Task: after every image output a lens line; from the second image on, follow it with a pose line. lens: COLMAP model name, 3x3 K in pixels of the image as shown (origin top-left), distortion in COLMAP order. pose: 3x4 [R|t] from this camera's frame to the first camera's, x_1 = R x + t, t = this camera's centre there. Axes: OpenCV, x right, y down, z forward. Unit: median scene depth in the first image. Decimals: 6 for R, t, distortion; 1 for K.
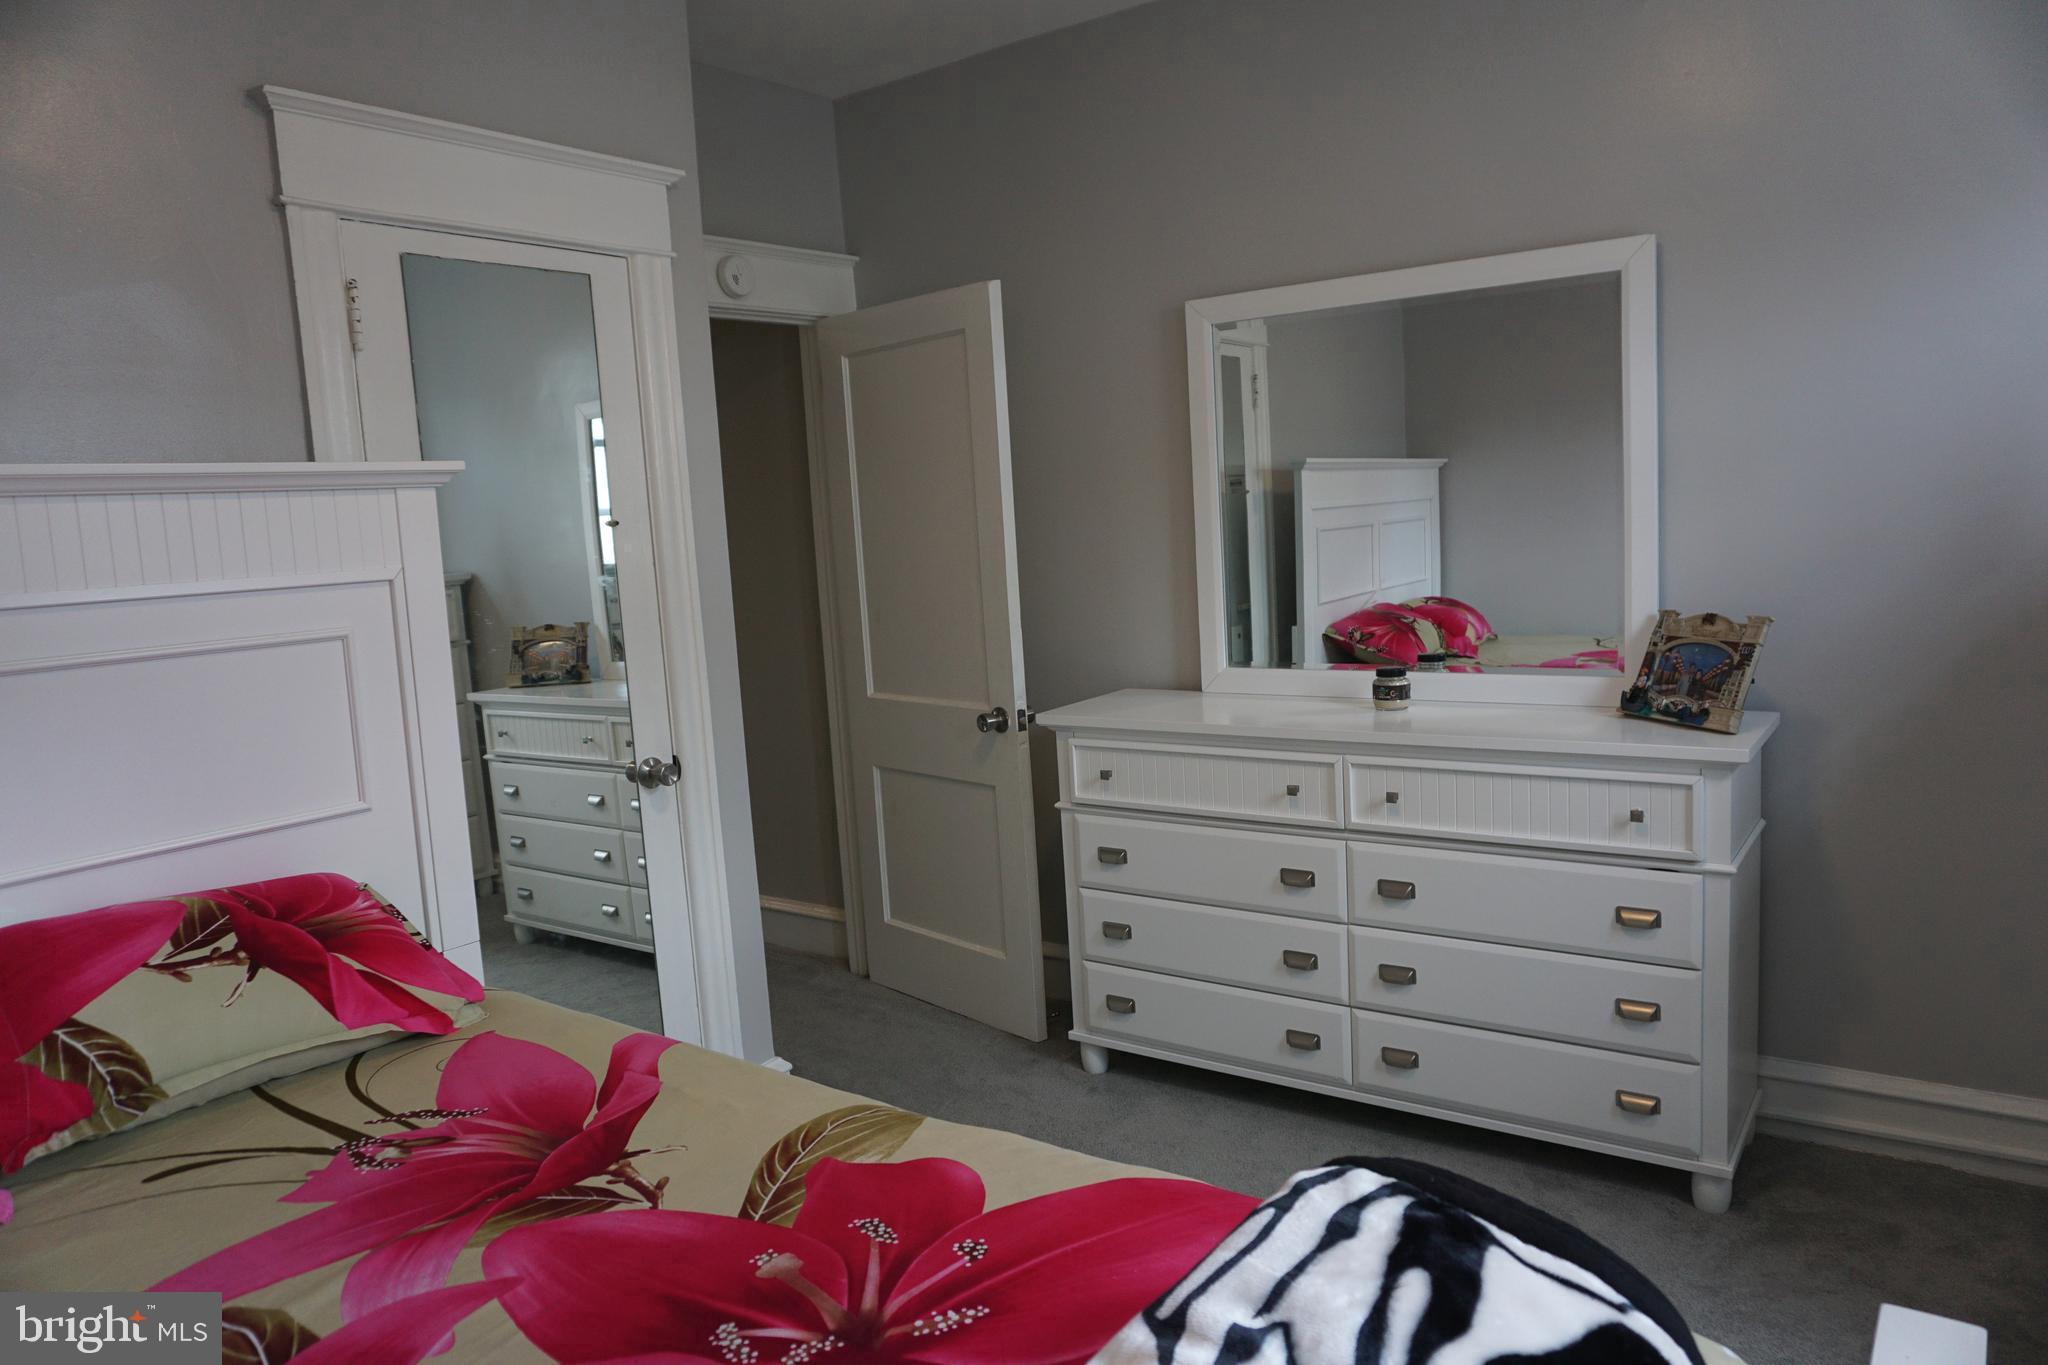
lens RADIAL K [[1369.0, 0, 1032.0], [0, 1369.0, 678.2], [0, 0, 1]] dist [-0.050846, 0.033840]
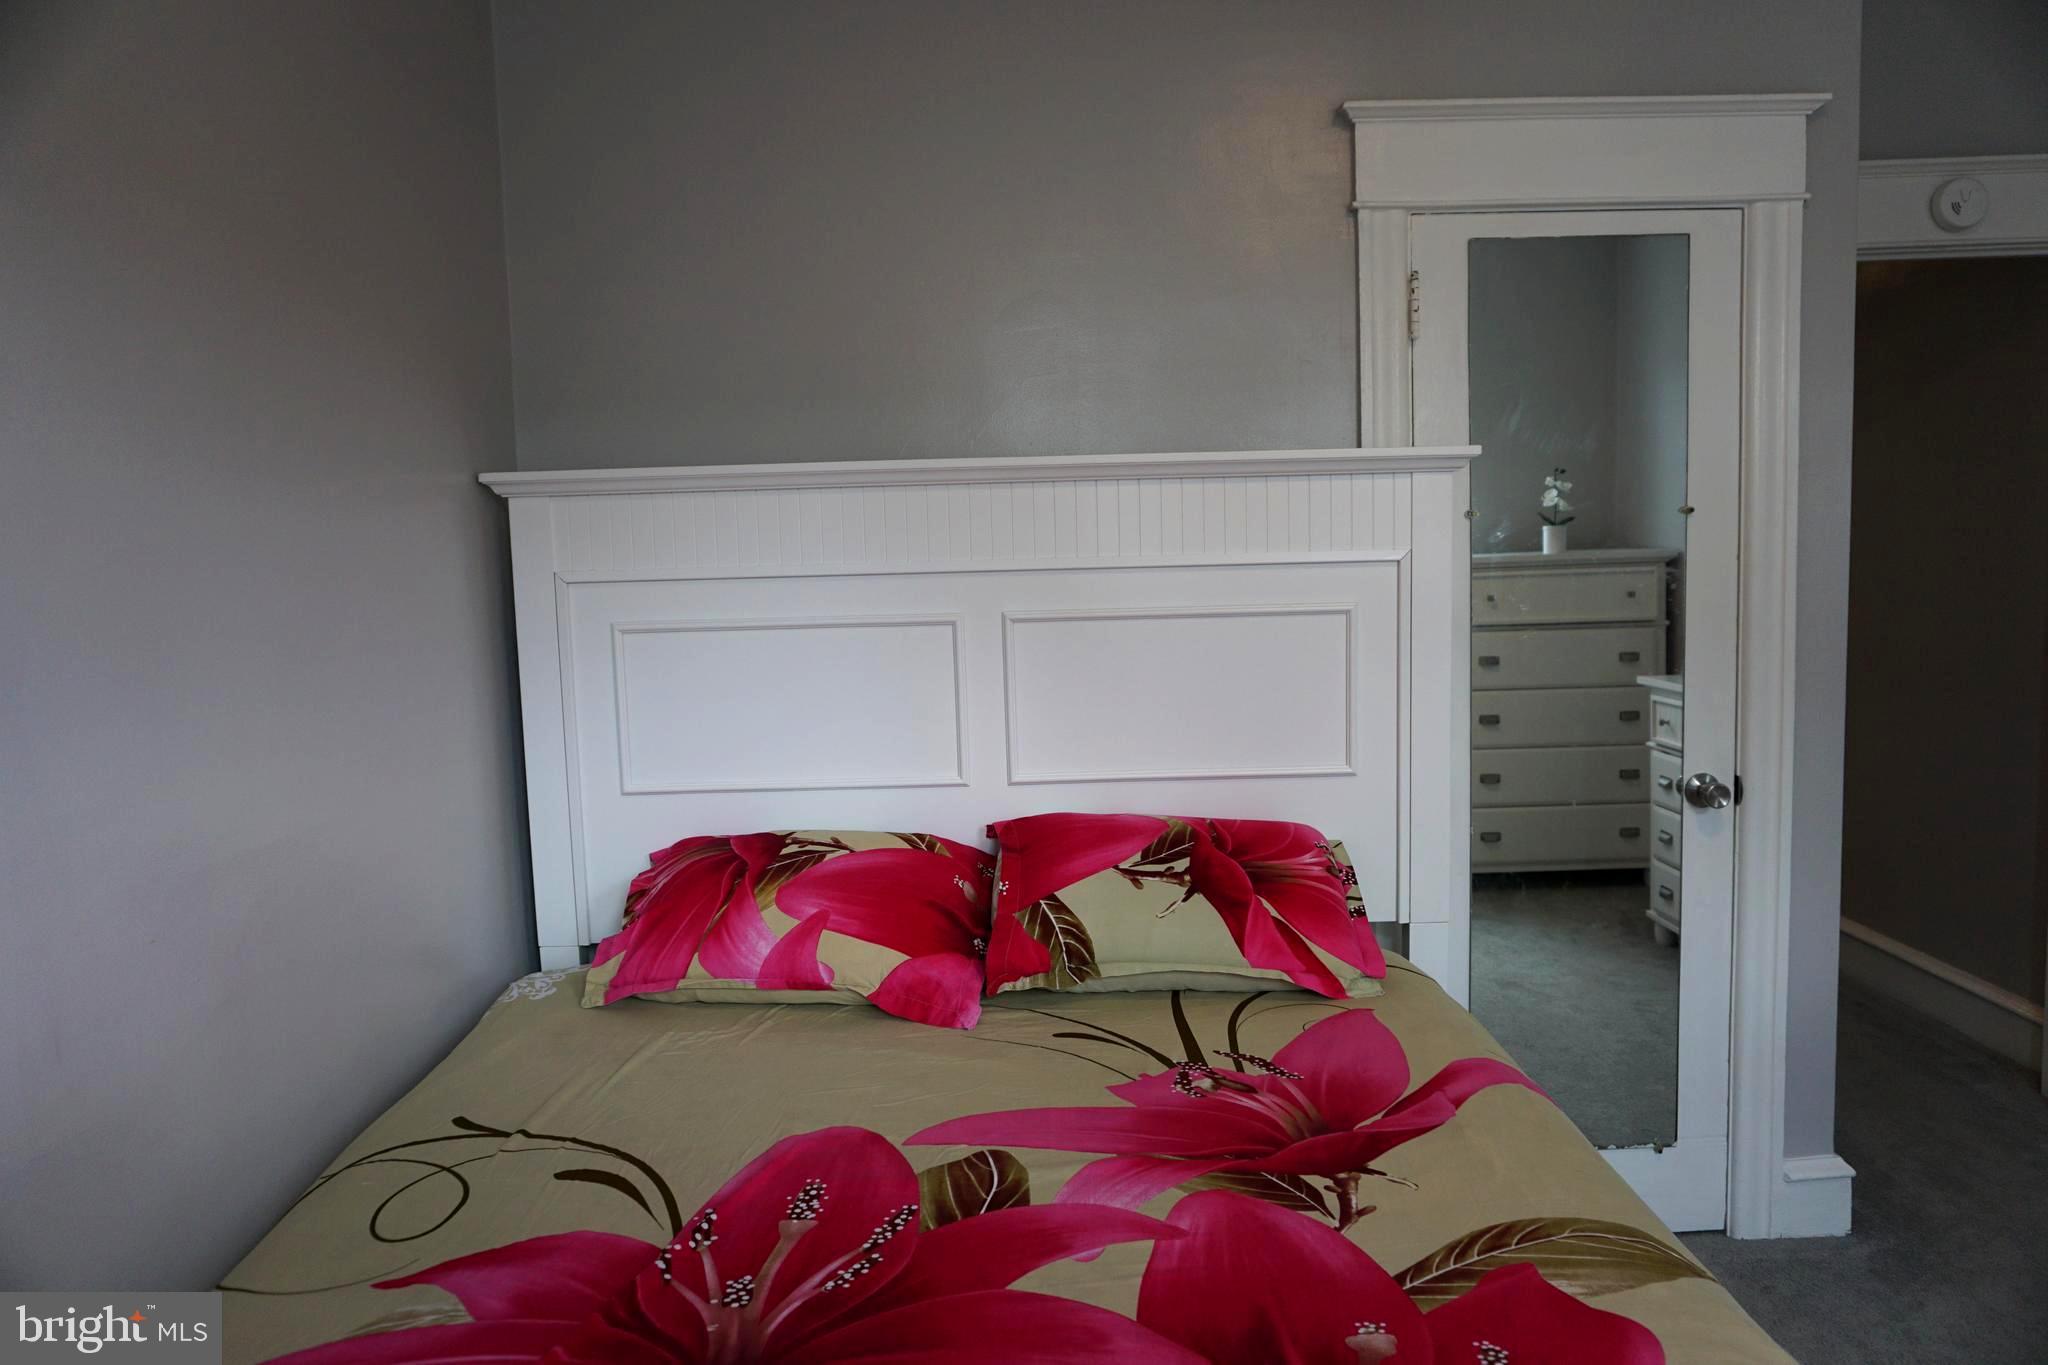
lens RADIAL K [[1369.0, 0, 1032.2], [0, 1369.0, 677.0], [0, 0, 1]] dist [-0.050846, 0.033840]
pose [[0.588828, 0.121645, -0.799052, 0.259082], [-0.102395, 0.991871, 0.075544, -0.042203], [0.801746, 0.037336, 0.596497, 0.188134]]
